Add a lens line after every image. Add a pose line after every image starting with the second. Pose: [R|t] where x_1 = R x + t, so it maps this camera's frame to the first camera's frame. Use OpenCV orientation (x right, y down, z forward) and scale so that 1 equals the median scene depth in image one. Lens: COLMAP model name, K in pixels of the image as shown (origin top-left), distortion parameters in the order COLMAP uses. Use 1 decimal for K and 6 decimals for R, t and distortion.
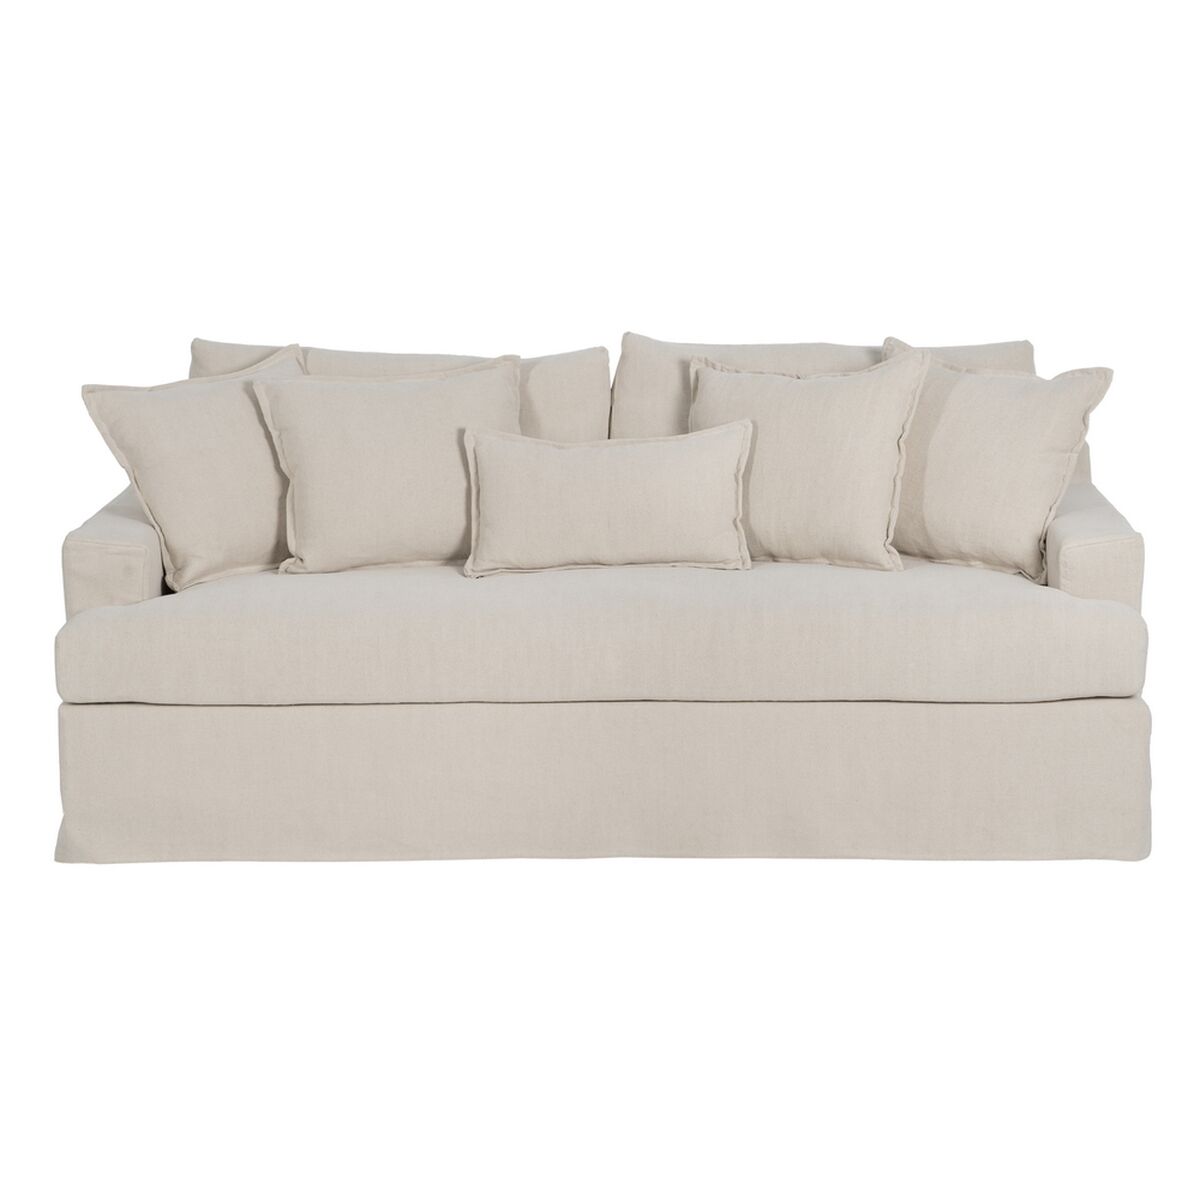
lens RADIAL K [[3995.3, 0, 600.0], [0, 3995.3, 600.0], [0, 0, 1]] dist [0.074692, 0.196033]
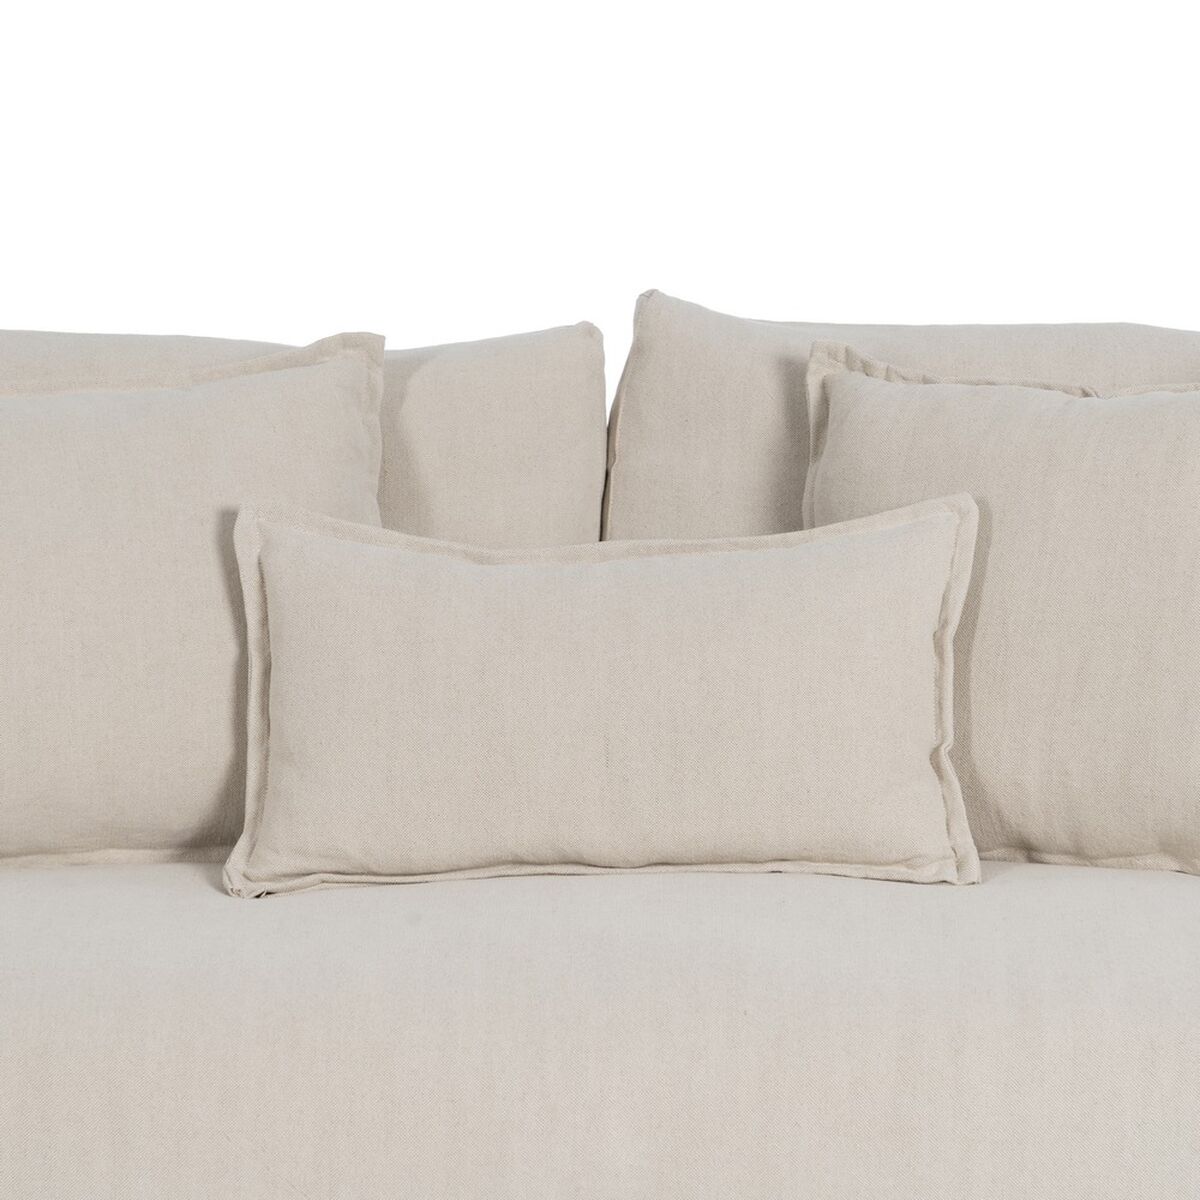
lens RADIAL K [[3995.3, 0, 600.0], [0, 3995.3, 600.0], [0, 0, 1]] dist [0.074692, 0.196033]
pose [[0.999639, 0.013678, 0.023139, -0.007417], [-0.012145, 0.997802, -0.065141, -0.009212], [-0.023979, 0.064837, 0.997608, 0.614981]]
